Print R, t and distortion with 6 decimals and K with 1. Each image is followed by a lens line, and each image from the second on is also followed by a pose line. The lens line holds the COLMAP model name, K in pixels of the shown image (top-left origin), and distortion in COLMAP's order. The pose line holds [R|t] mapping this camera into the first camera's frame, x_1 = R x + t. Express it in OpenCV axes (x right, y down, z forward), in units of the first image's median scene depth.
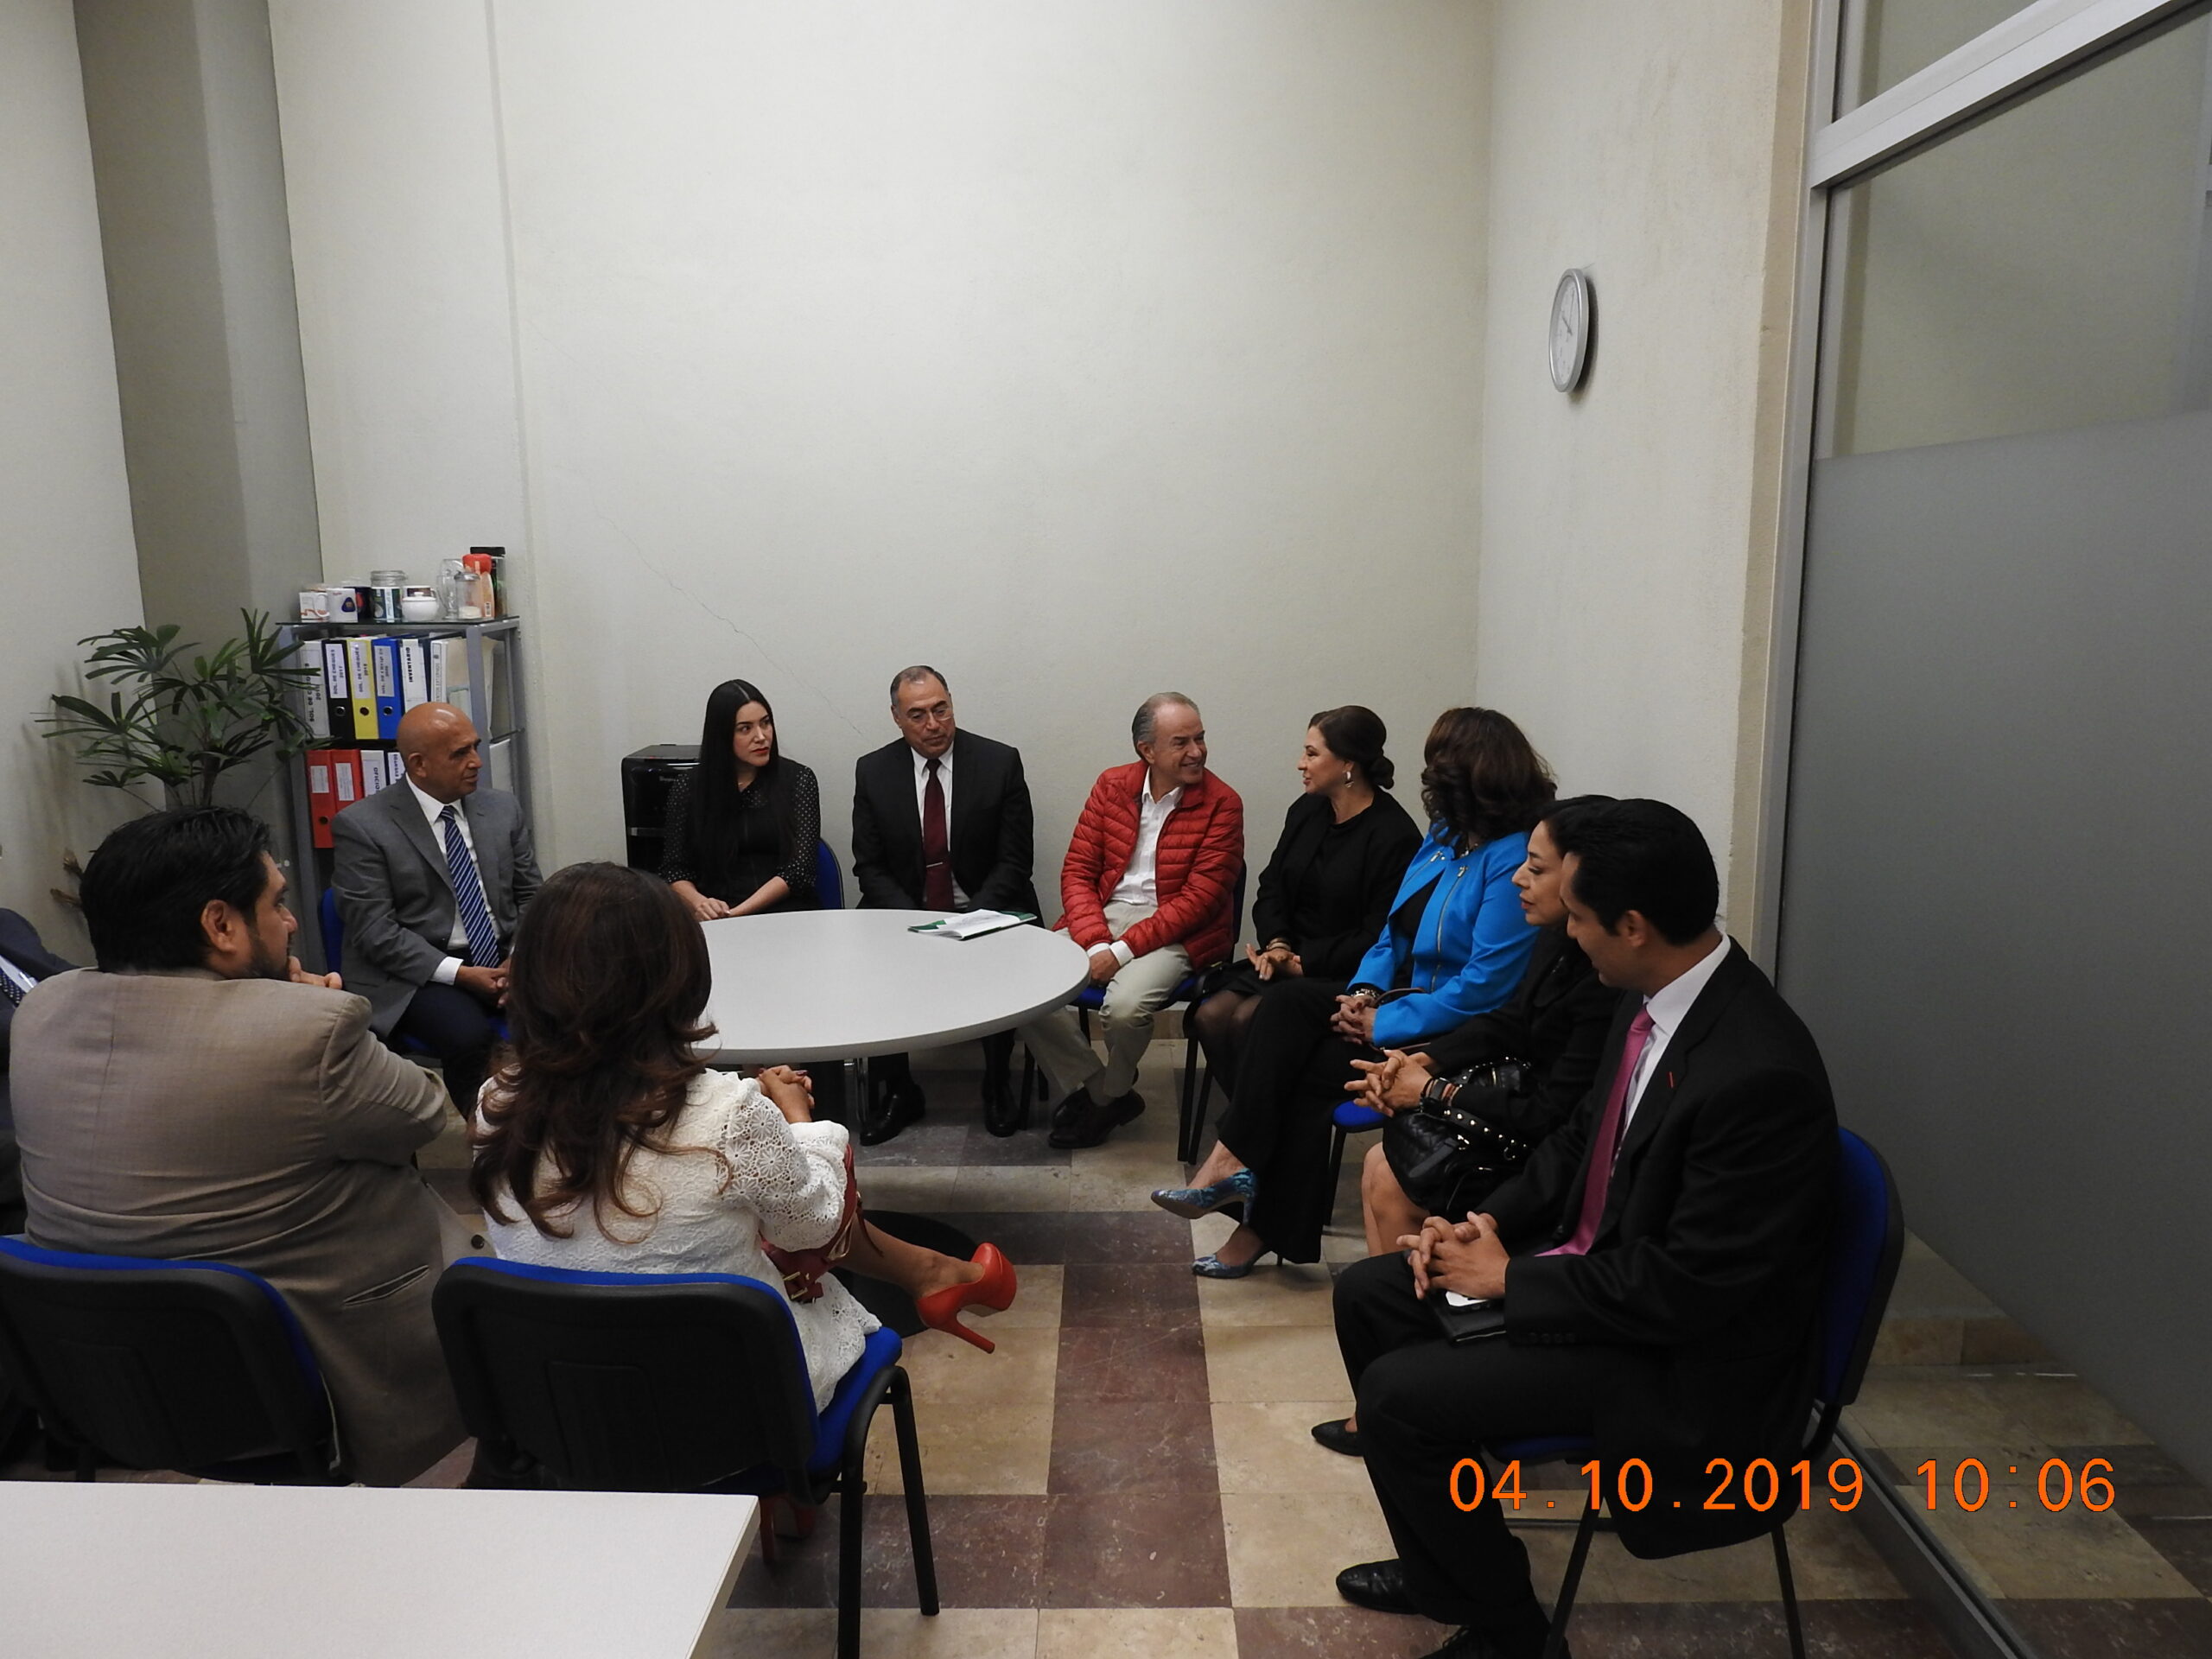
lens RADIAL K [[1560.6, 0, 1106.0], [0, 1560.6, 829.5], [0, 0, 1]] dist [0.001858, -0.002213]
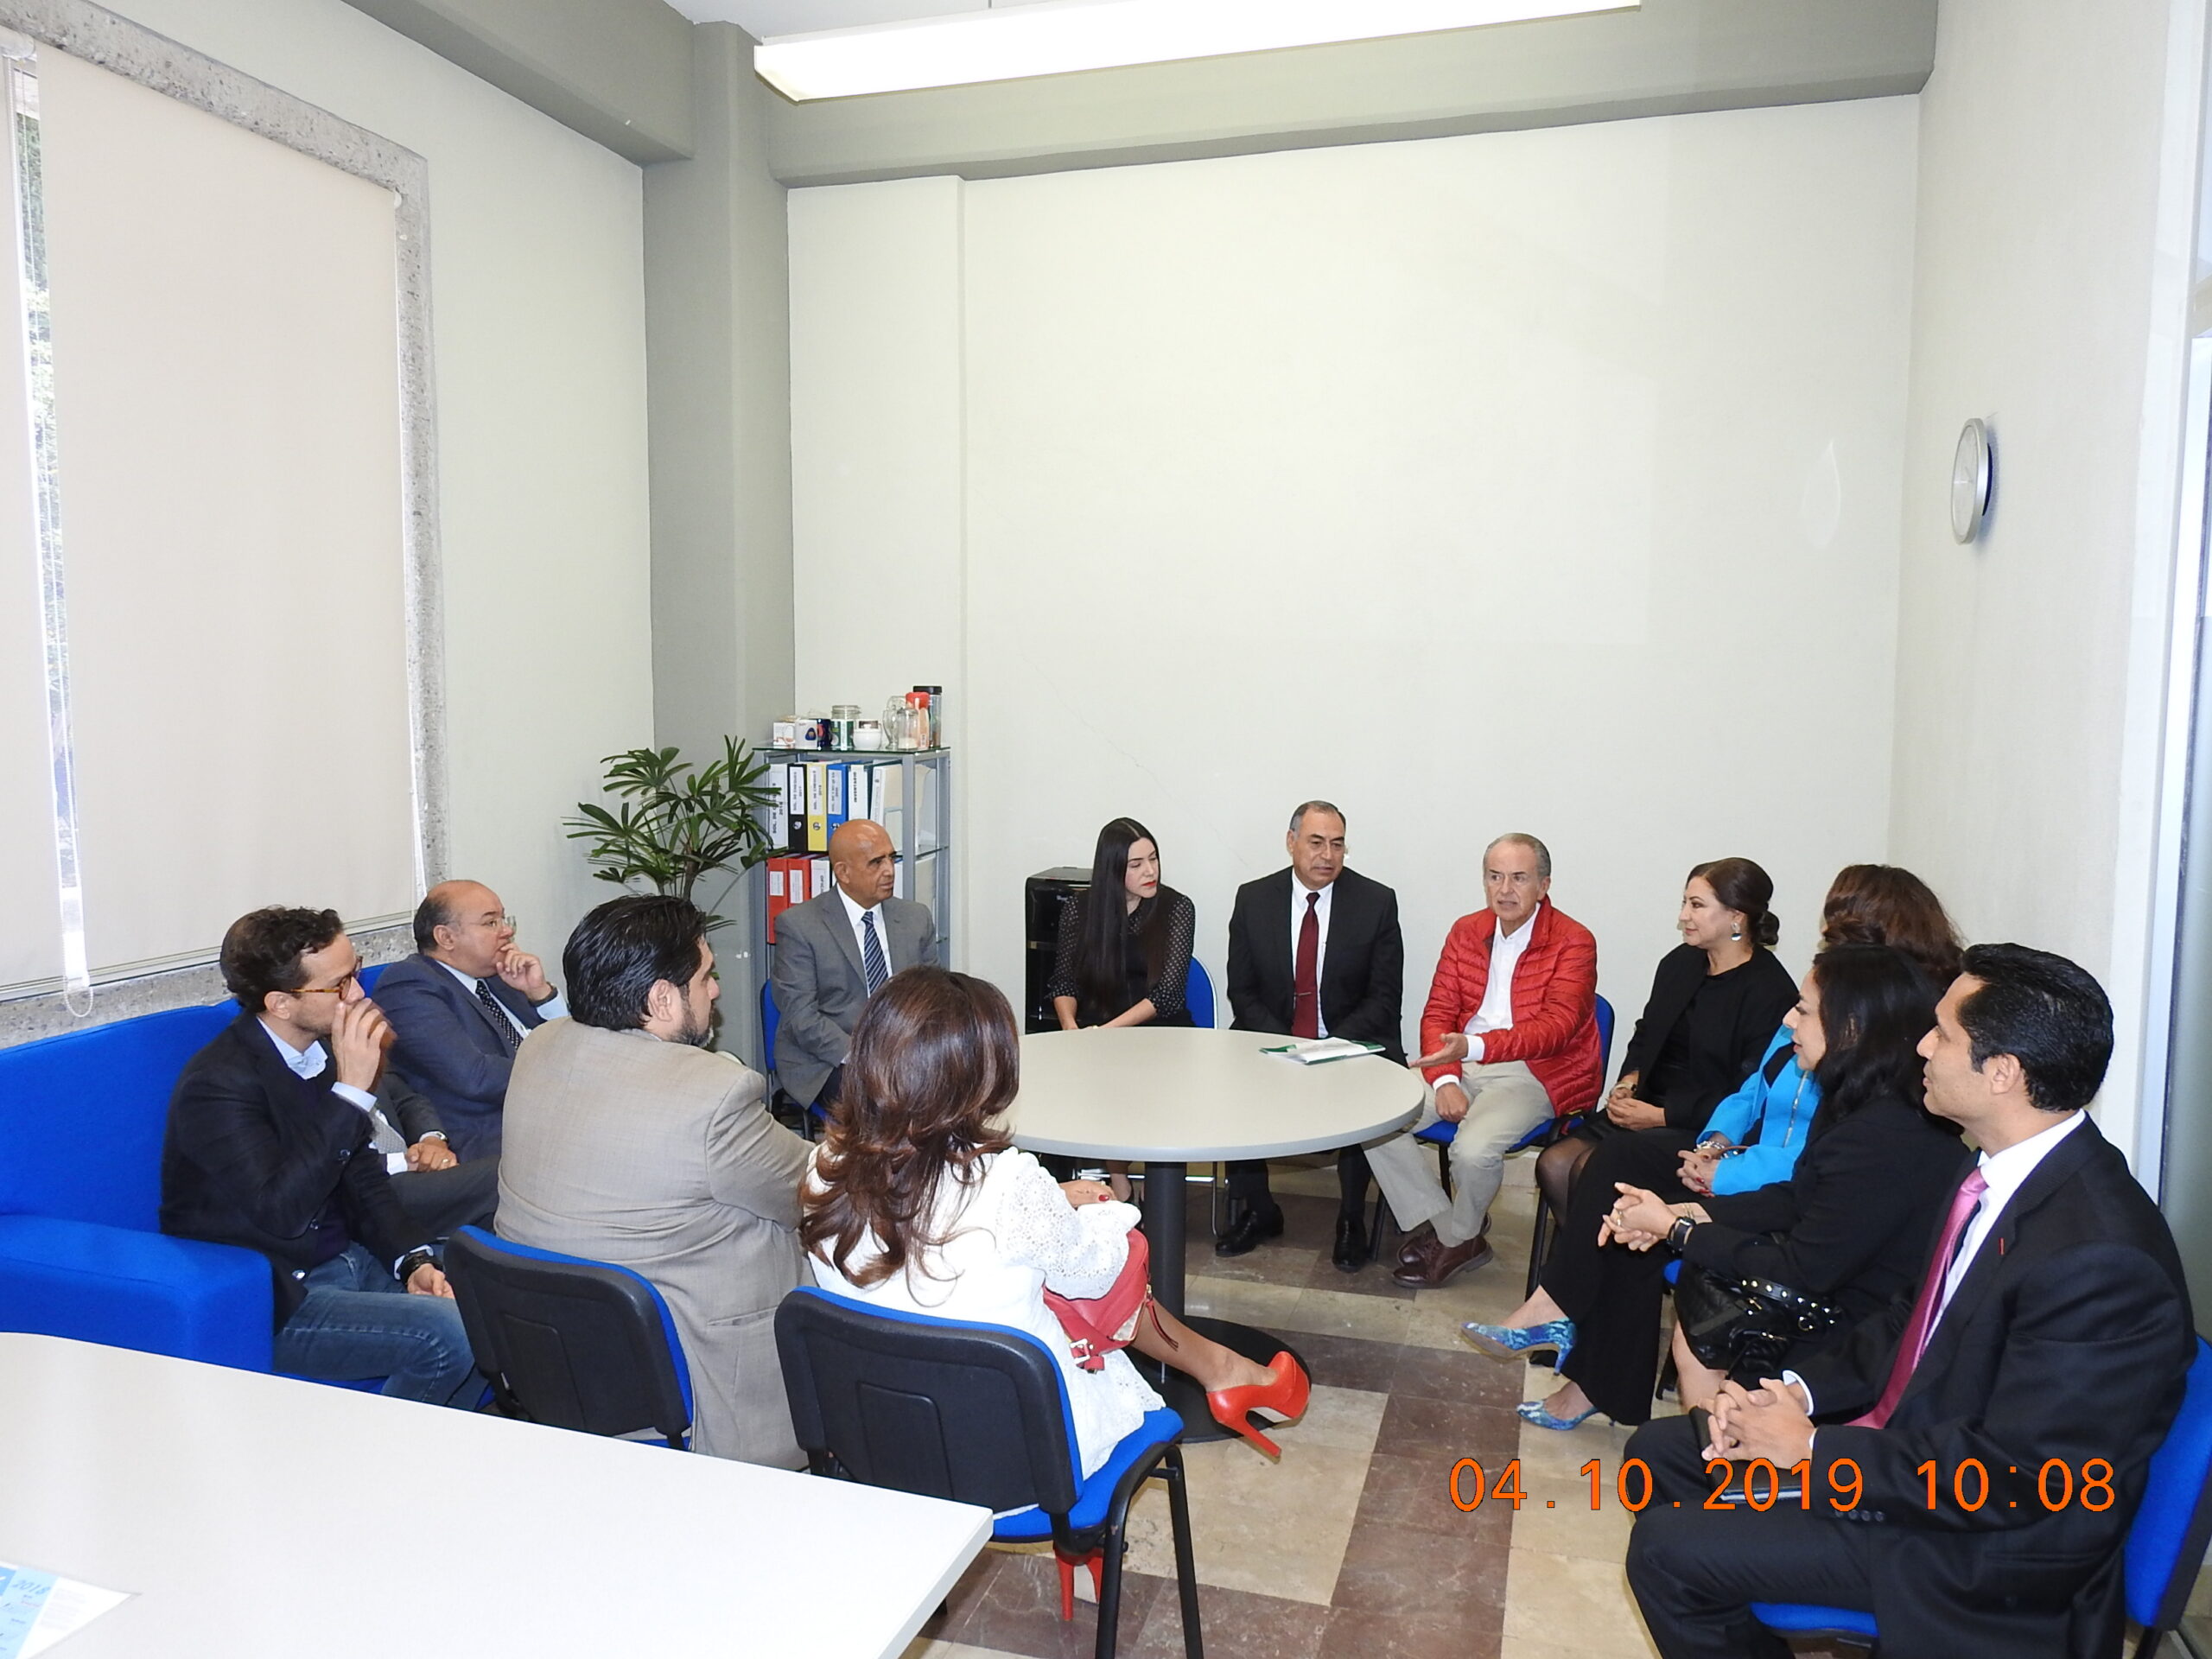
lens RADIAL K [[1539.1, 0, 1106.0], [0, 1539.1, 829.5], [0, 0, 1]] dist [-0.003937, -0.000117]
pose [[0.962117, 0.037612, -0.270028, 0.041010], [-0.060627, 0.995155, -0.077399, 0.001447], [0.265809, 0.090837, 0.959736, -0.033543]]
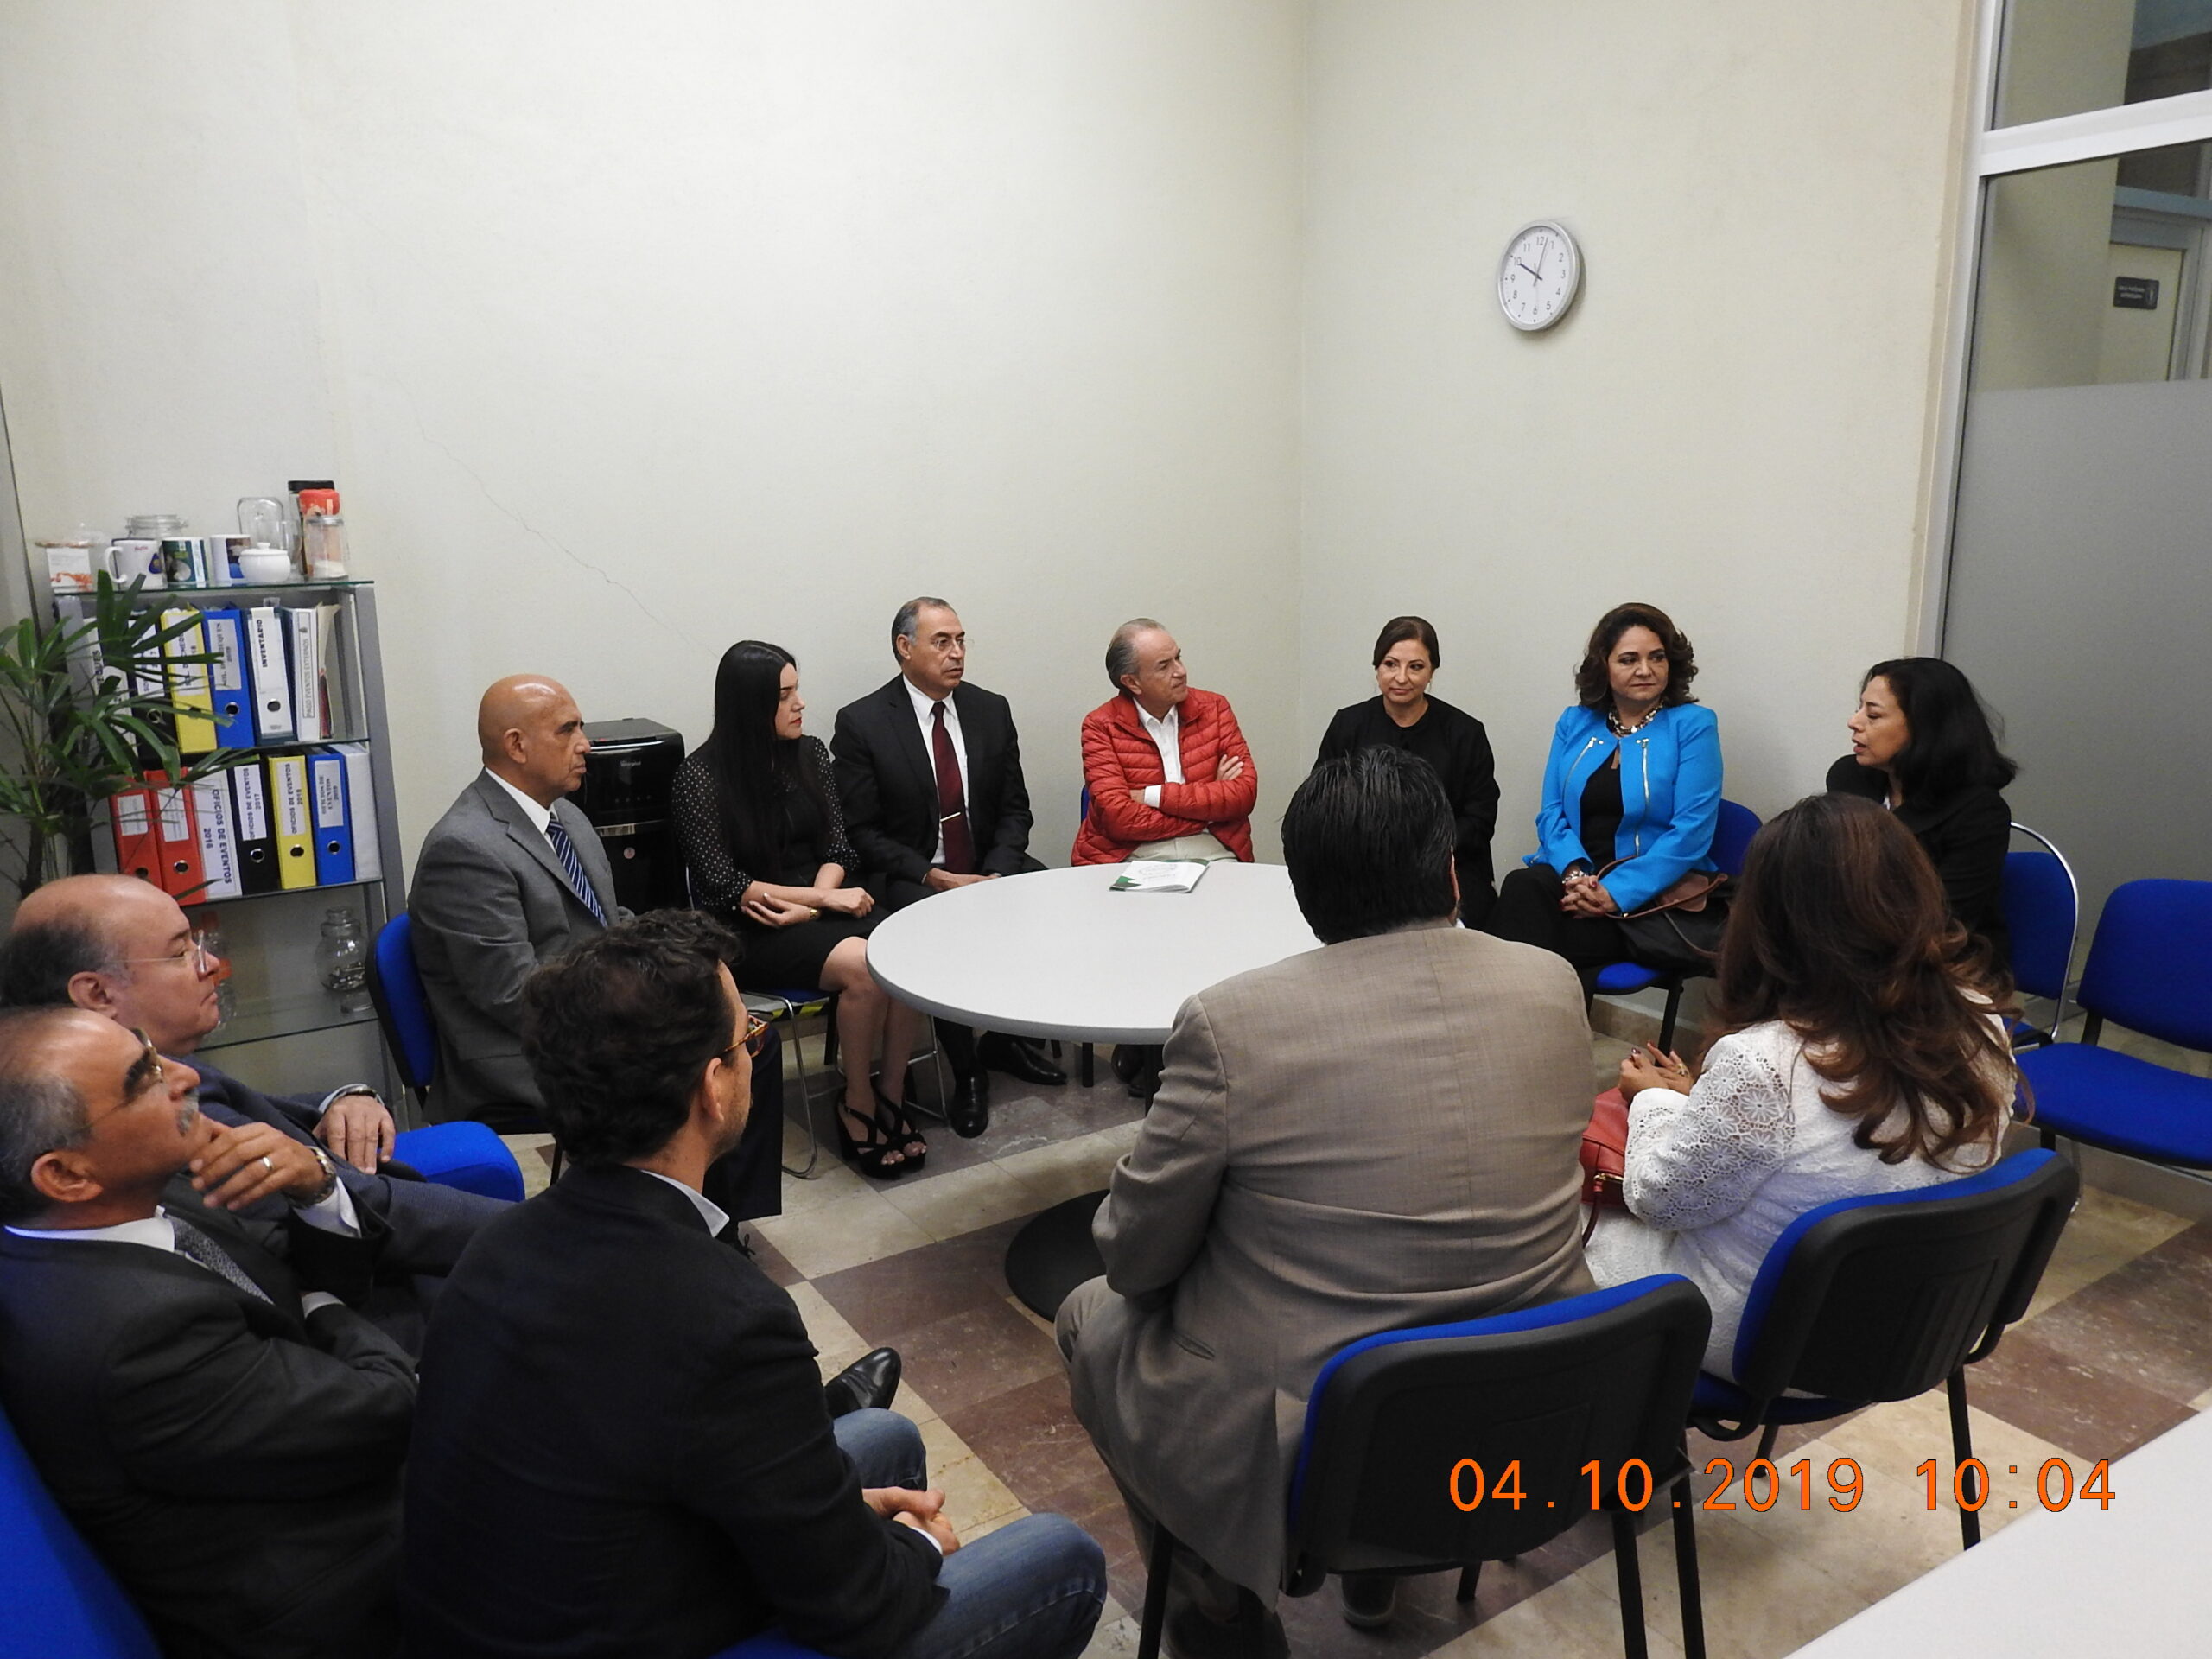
lens RADIAL K [[1539.1, 0, 1106.0], [0, 1539.1, 829.5], [0, 0, 1]] dist [-0.003937, -0.000117]
pose [[0.826489, -0.137720, 0.545848, -0.621328], [0.114689, 0.990471, 0.076246, -0.034030], [-0.551147, -0.000414, 0.834408, 0.215827]]
